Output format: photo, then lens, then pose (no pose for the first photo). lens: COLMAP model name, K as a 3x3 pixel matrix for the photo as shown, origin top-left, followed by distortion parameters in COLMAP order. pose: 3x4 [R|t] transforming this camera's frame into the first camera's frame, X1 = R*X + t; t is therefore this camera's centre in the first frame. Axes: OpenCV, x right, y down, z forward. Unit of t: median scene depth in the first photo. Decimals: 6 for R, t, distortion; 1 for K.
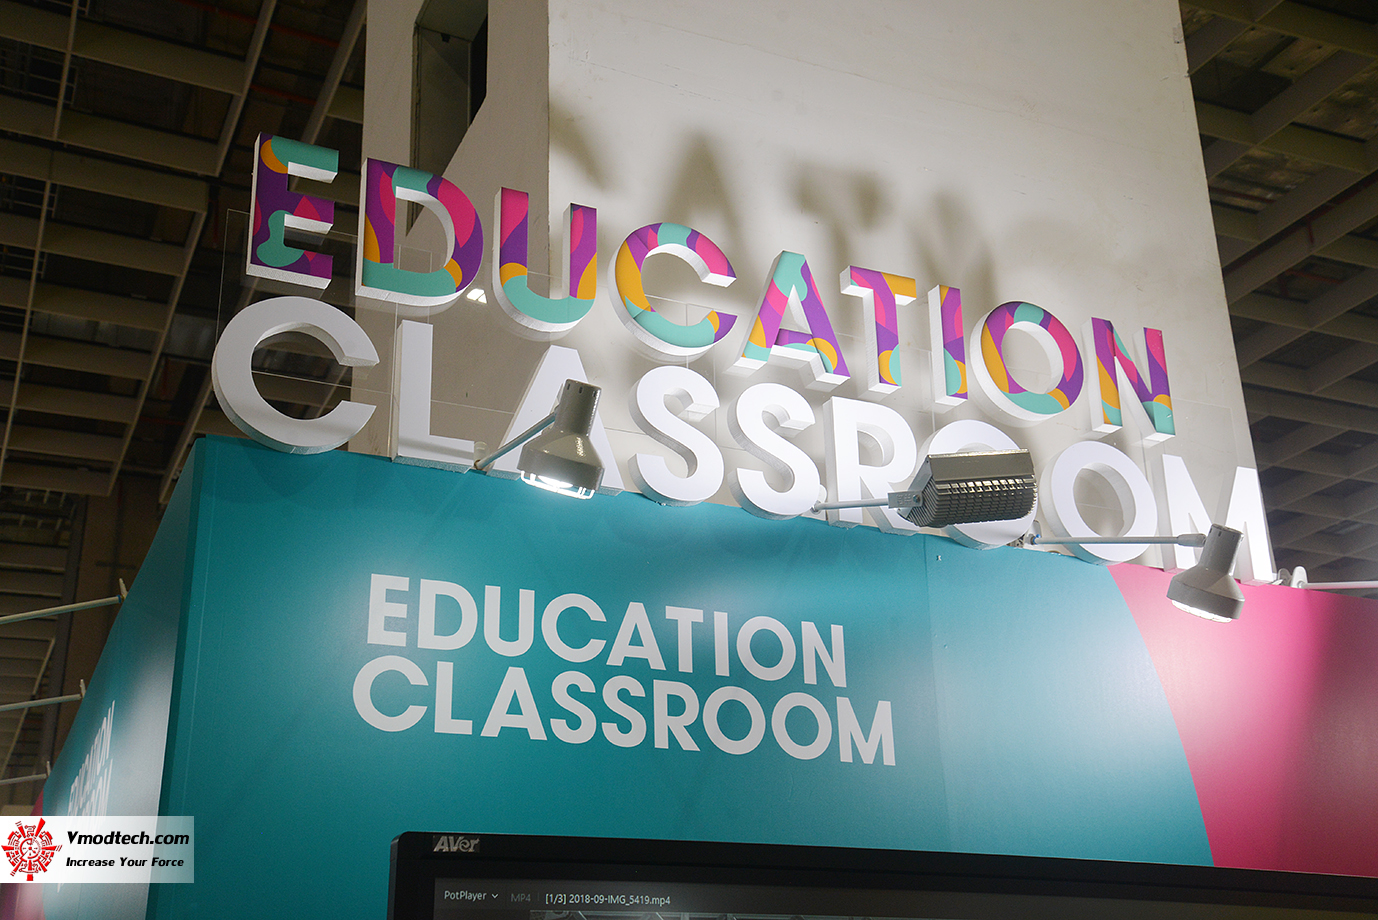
lens RADIAL K [[1558.2, 0, 689.0], [0, 1558.2, 460.0], [0, 0, 1]] dist [0.014911, 0.005465]
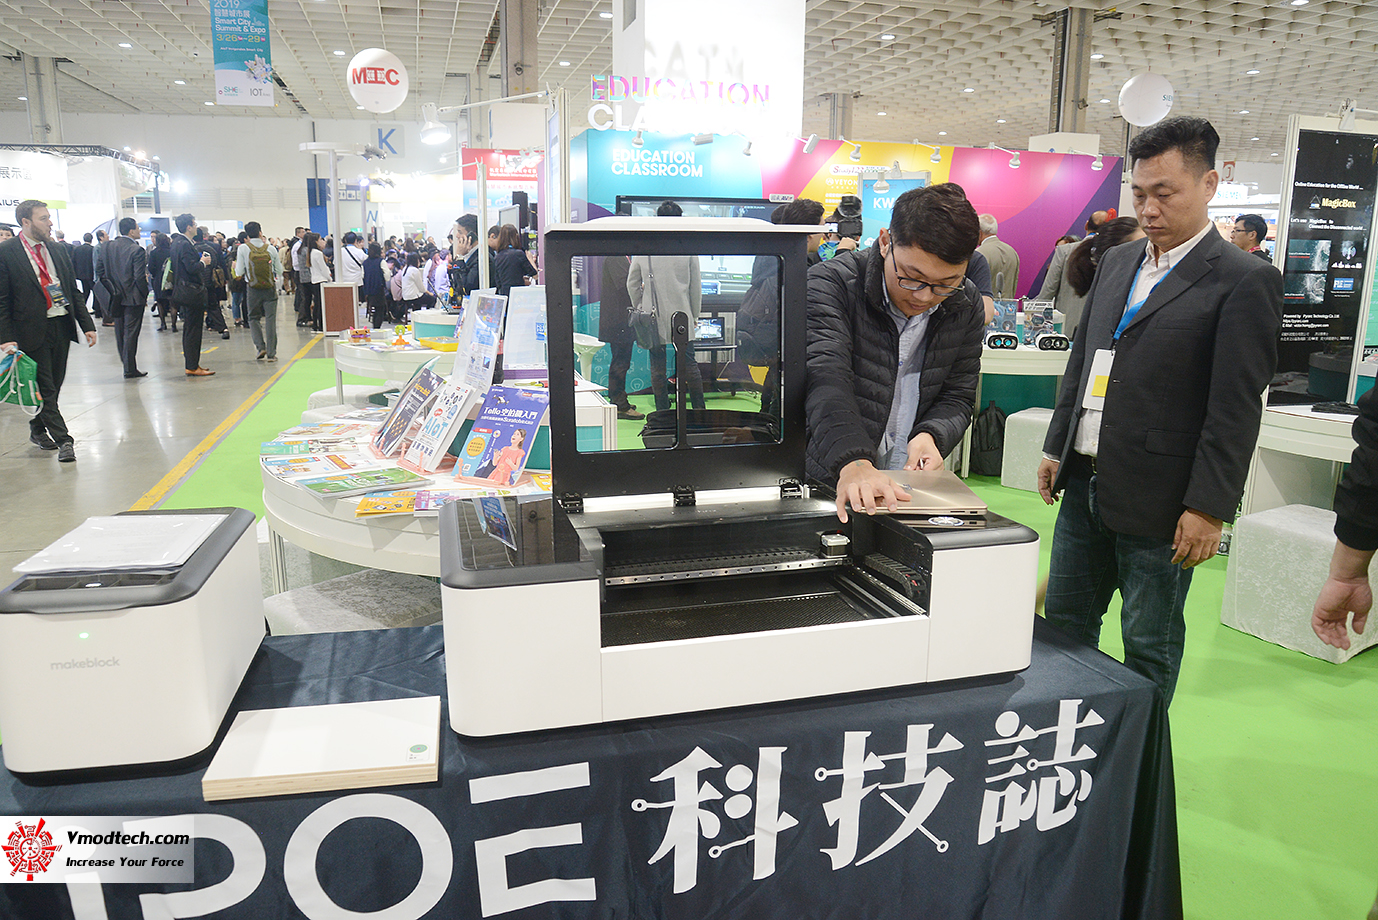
lens RADIAL K [[959.9, 0, 692.4], [0, 959.9, 453.7], [0, 0, 1]] dist [-0.077737, 0.029786]
pose [[0.986964, 0.071143, -0.144362, 0.740818], [0.023103, 0.825074, 0.564553, -1.051045], [0.159273, -0.560528, 0.812675, -2.725110]]
